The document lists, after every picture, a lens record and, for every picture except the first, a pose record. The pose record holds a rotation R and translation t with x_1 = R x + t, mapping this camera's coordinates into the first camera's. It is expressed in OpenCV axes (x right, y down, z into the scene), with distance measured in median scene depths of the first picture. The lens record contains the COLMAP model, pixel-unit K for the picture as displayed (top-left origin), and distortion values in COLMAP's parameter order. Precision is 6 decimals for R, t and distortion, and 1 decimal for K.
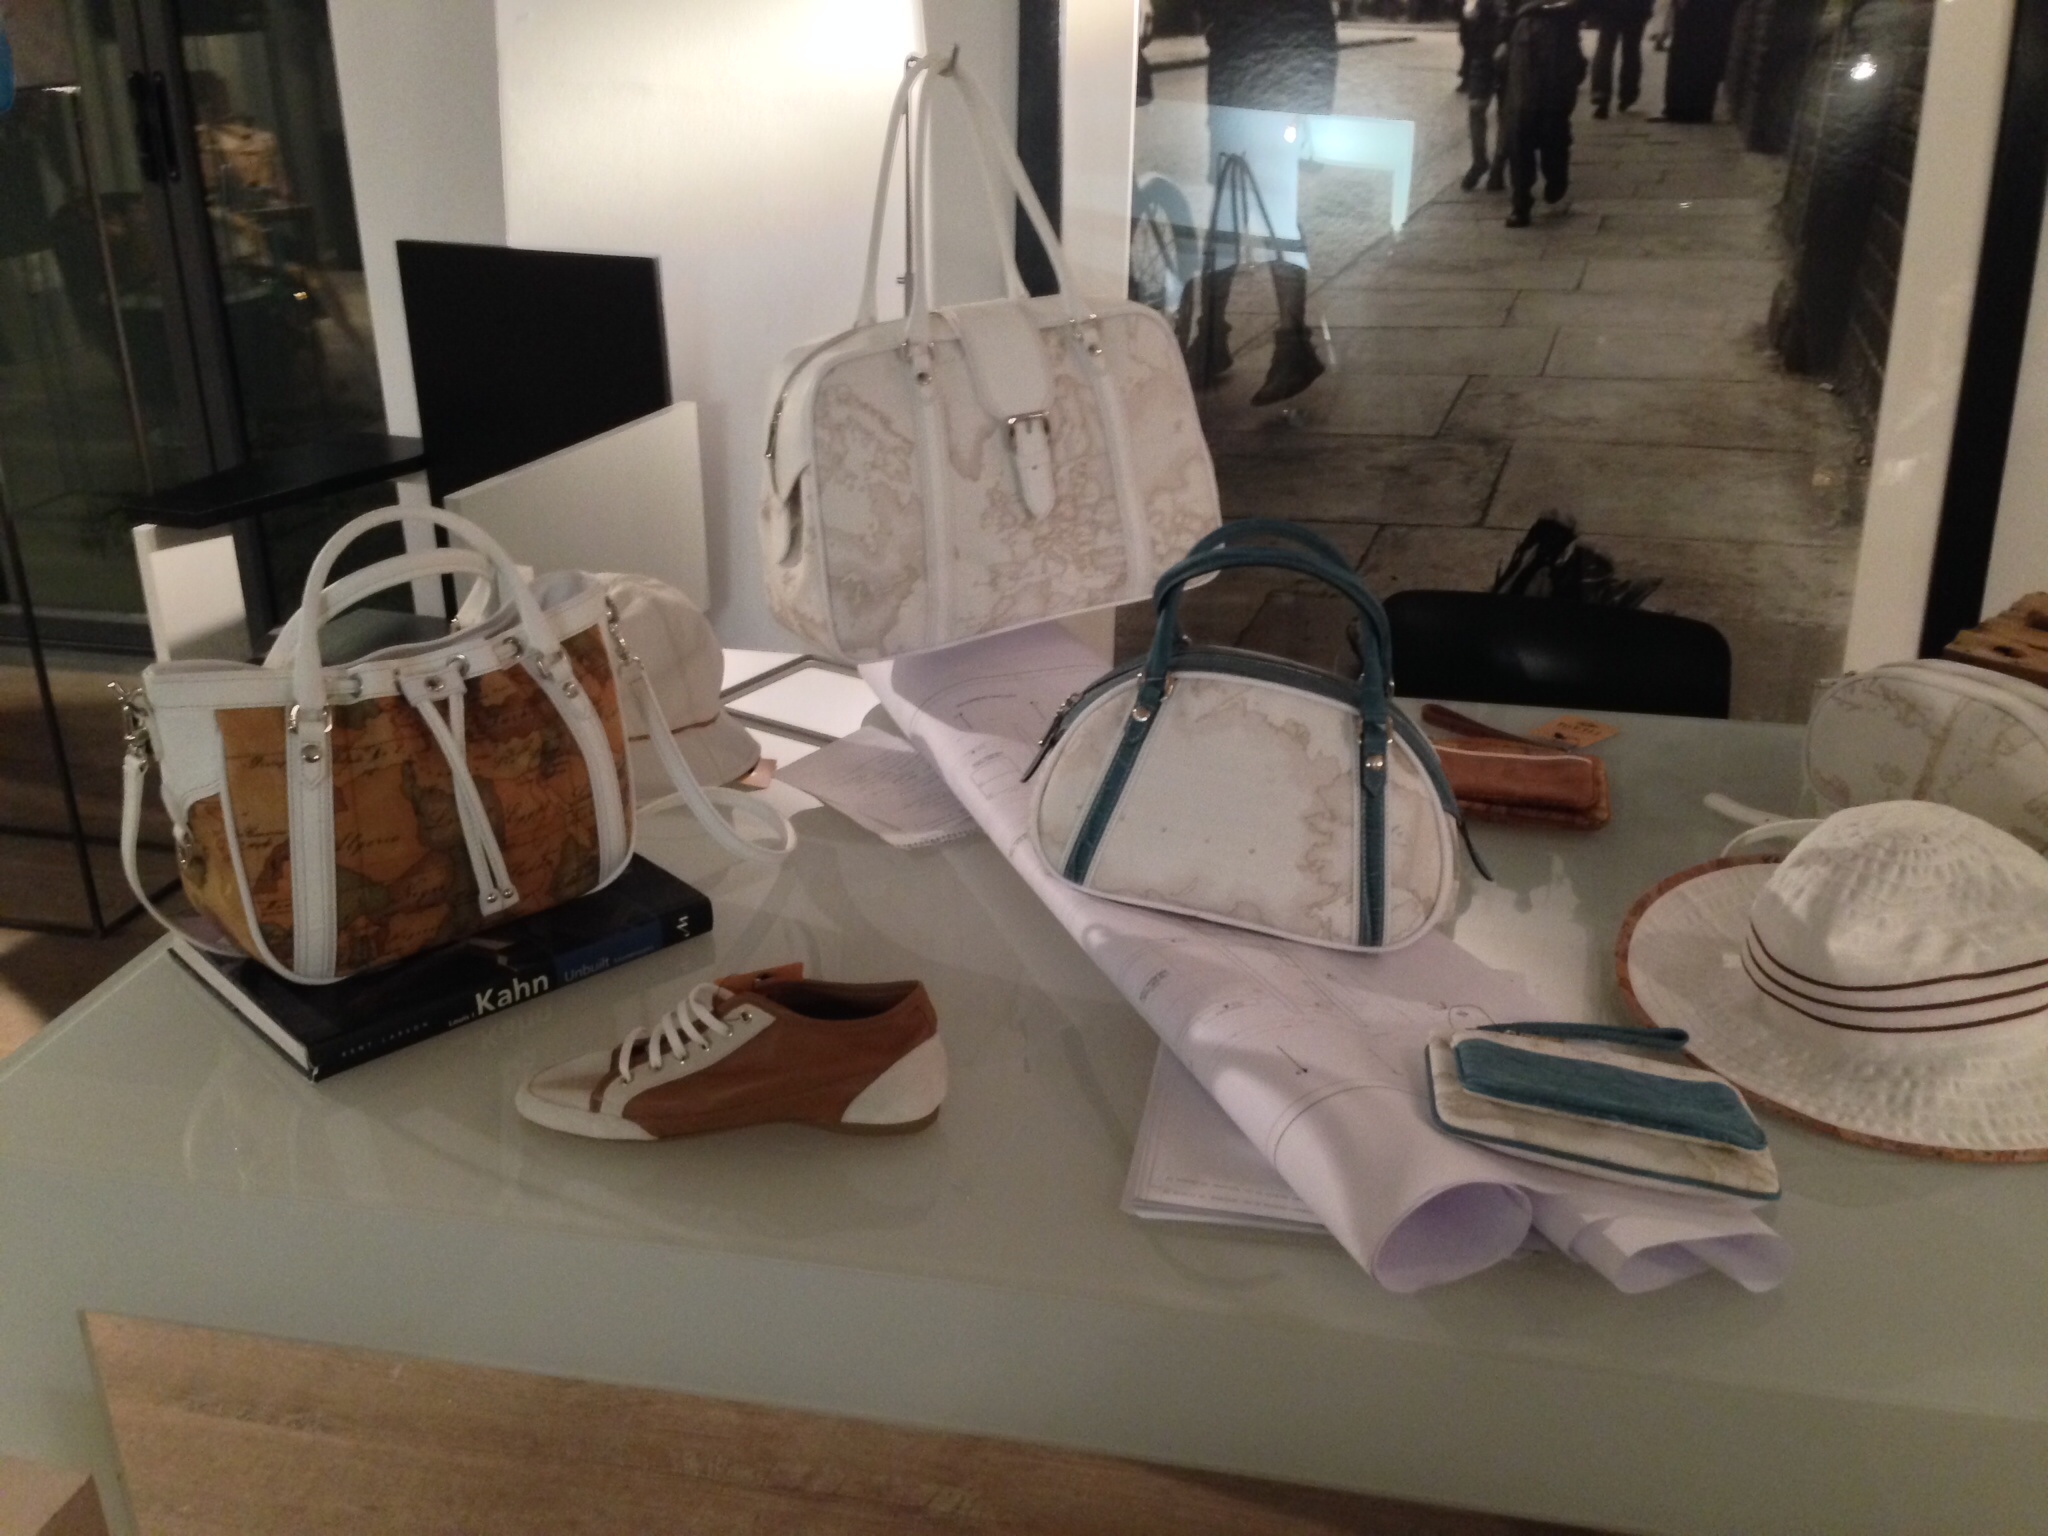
lens RADIAL K [[1977.0, 0, 1024.0], [0, 1977.0, 768.0], [0, 0, 1]] dist [0.181894, -0.323932]
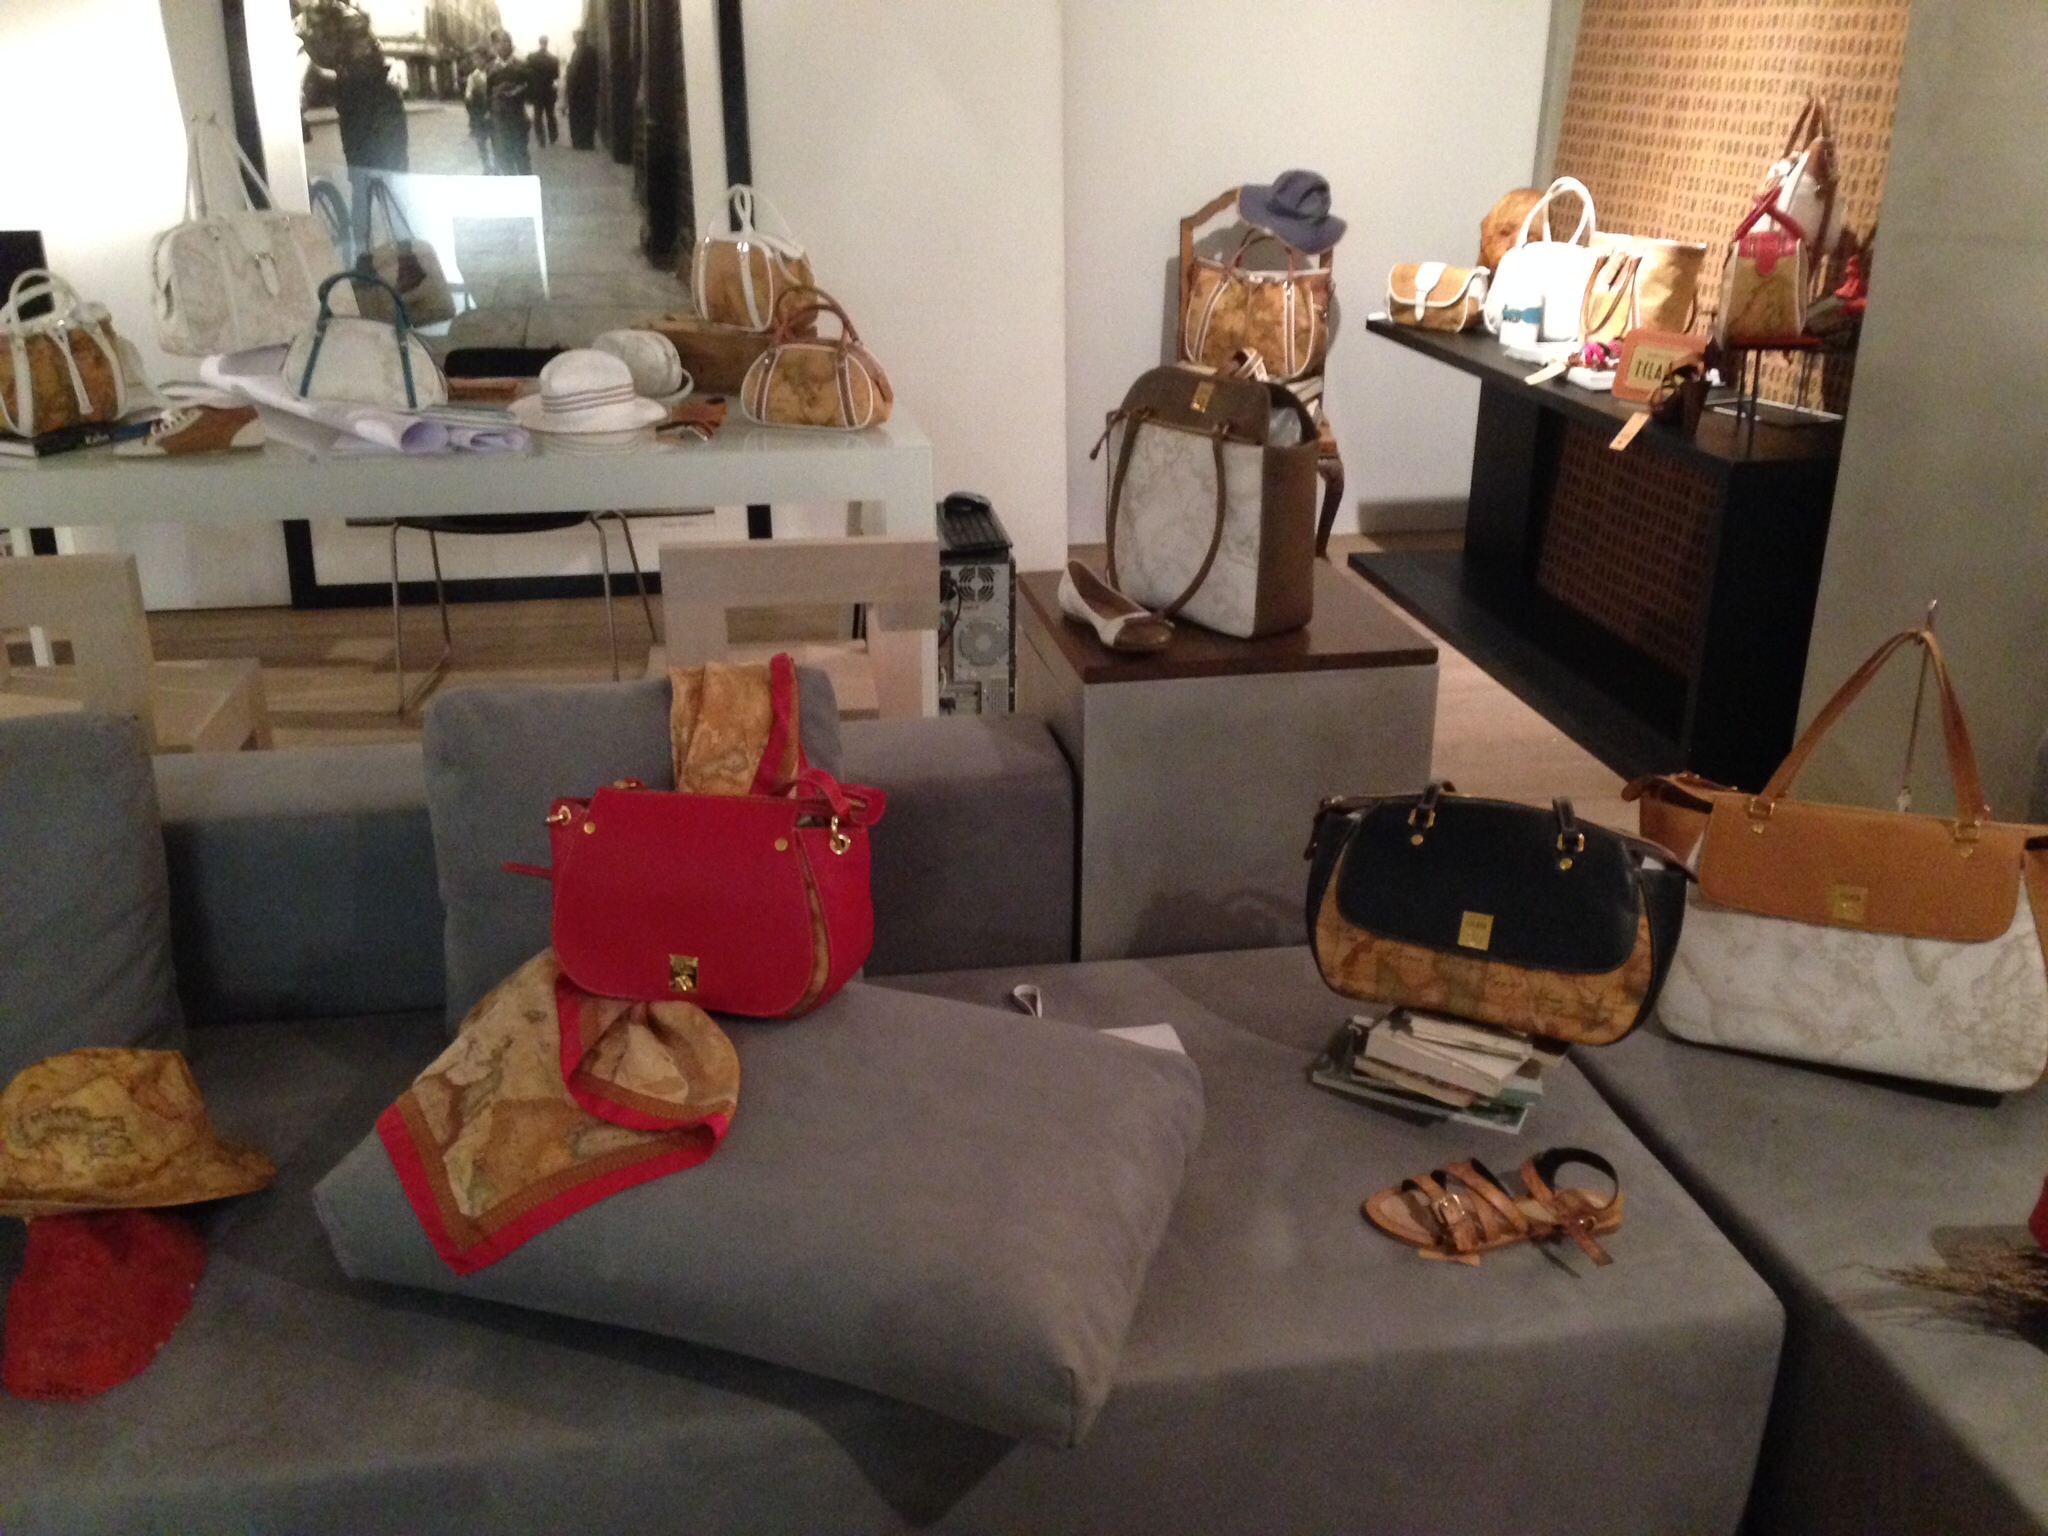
lens RADIAL K [[1977.0, 0, 1024.0], [0, 1977.0, 768.0], [0, 0, 1]] dist [0.181894, -0.323932]
pose [[0.935206, -0.127014, 0.330540, -0.027755], [0.138591, 0.990282, -0.011590, 0.637174], [-0.325856, 0.056649, 0.943721, -1.712334]]
